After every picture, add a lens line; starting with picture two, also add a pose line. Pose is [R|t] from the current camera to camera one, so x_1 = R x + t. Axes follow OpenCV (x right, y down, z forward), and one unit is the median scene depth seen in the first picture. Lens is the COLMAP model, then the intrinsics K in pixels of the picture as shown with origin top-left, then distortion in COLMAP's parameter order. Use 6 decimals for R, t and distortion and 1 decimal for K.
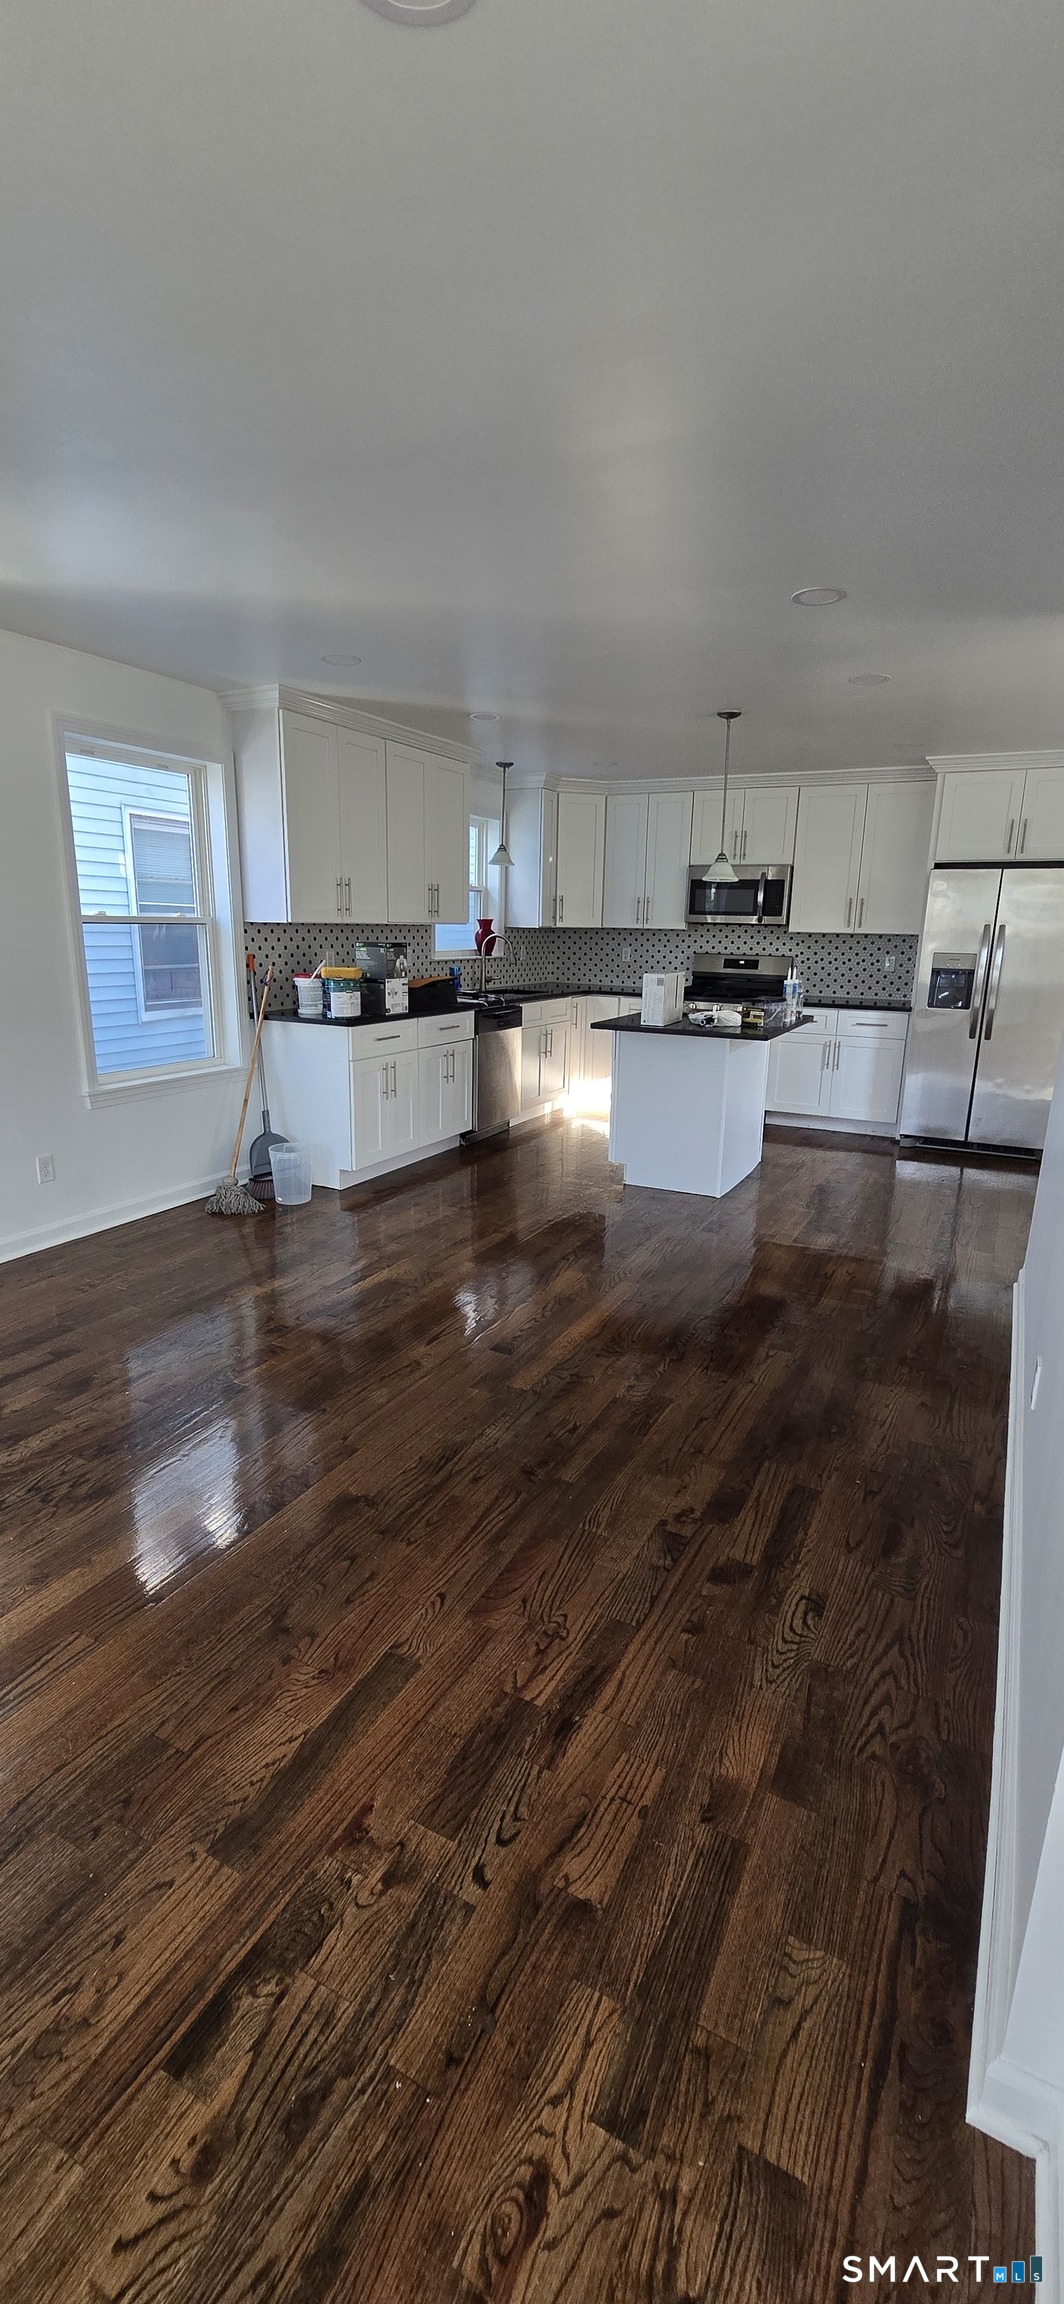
lens RADIAL K [[939.1, 0, 525.2], [0, 939.1, 1155.2], [0, 0, 1]] dist [-0.016176, -0.000270]
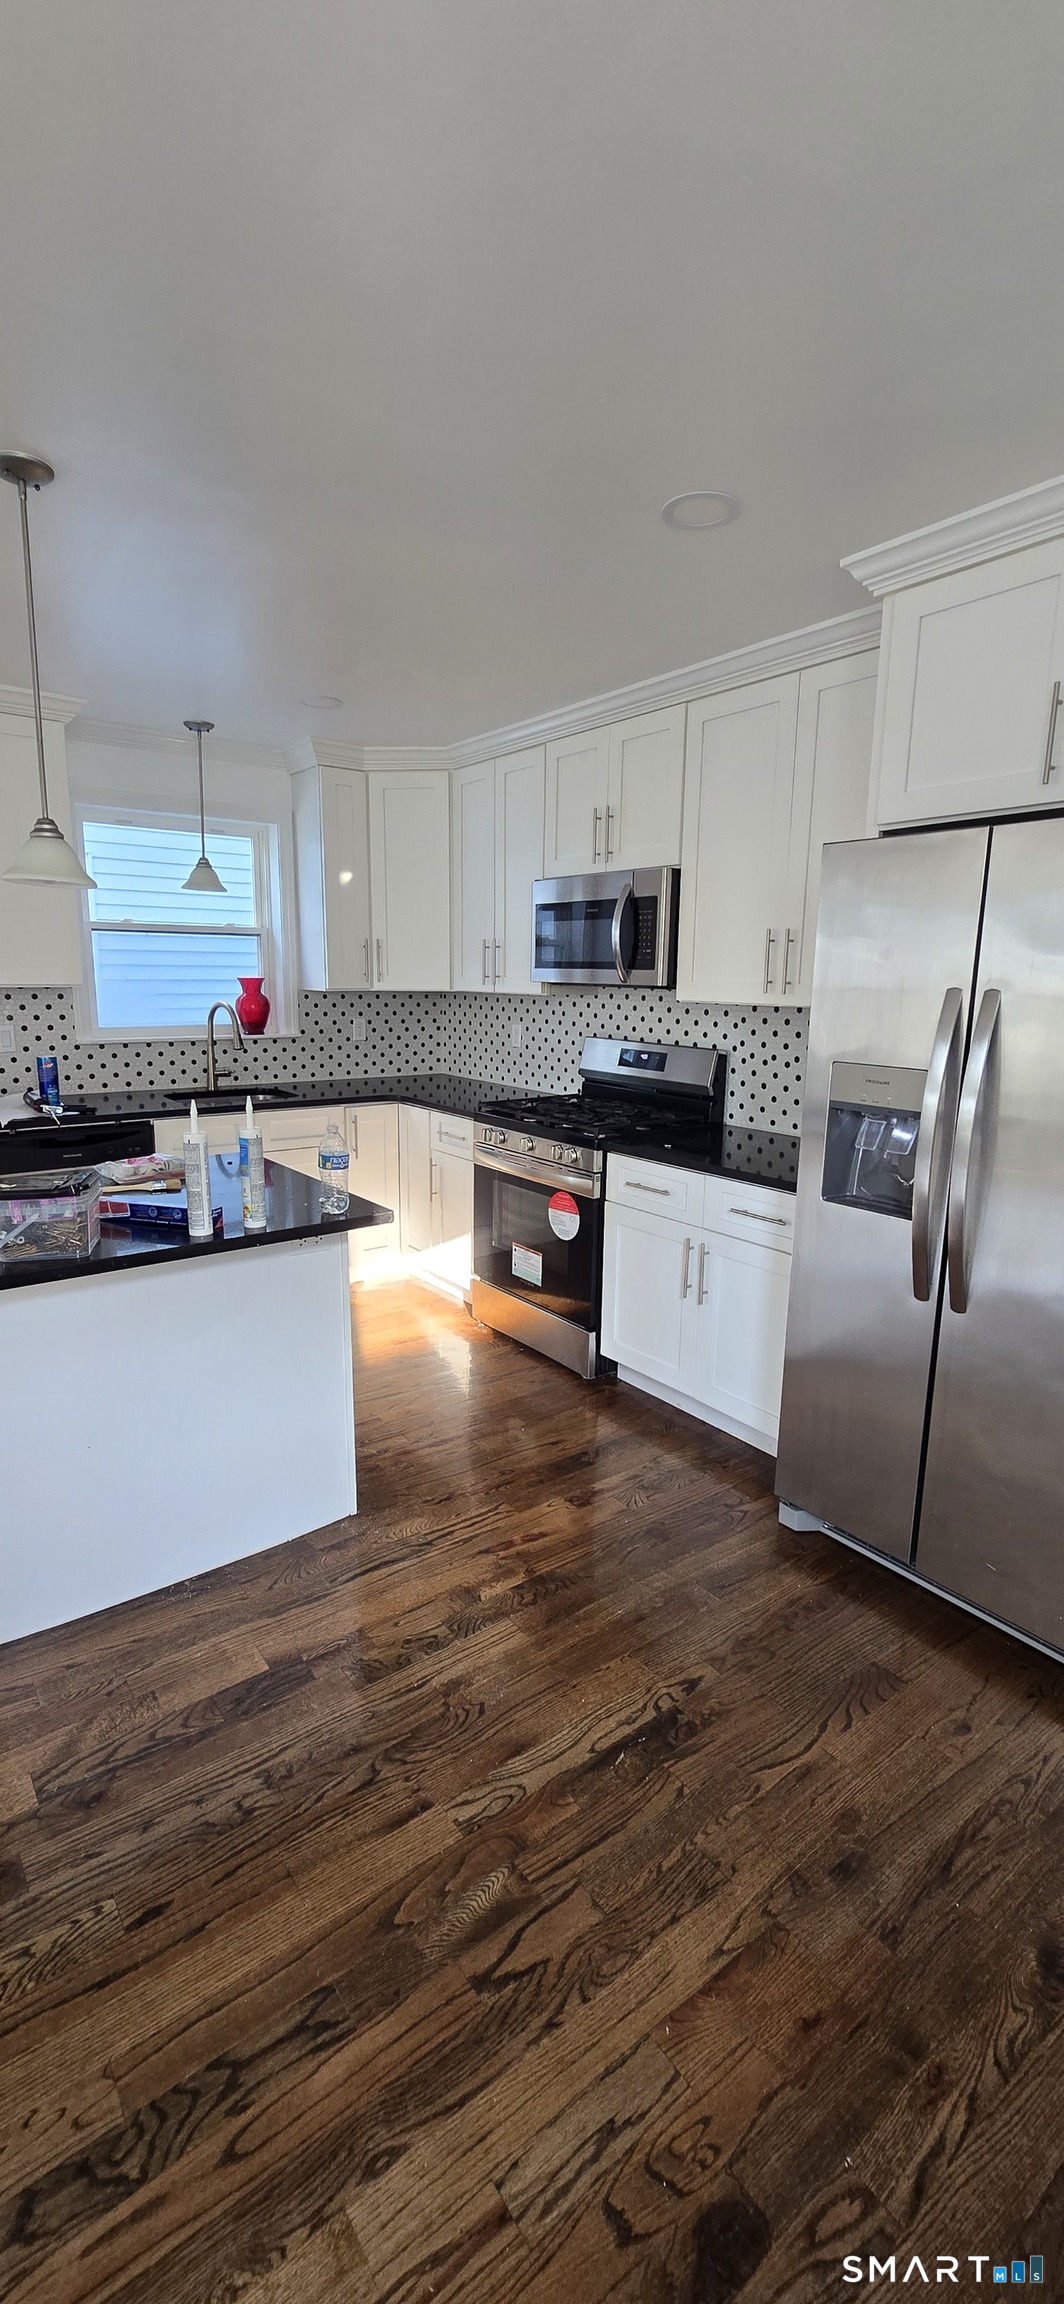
lens RADIAL K [[939.1, 0, 534.2], [0, 939.1, 1158.8], [0, 0, 1]] dist [-0.016176, -0.000270]
pose [[0.909484, 0.078354, -0.408288, 0.404197], [-0.100667, 0.994359, -0.033417, -0.126533], [0.403366, 0.071493, 0.912241, 0.502781]]
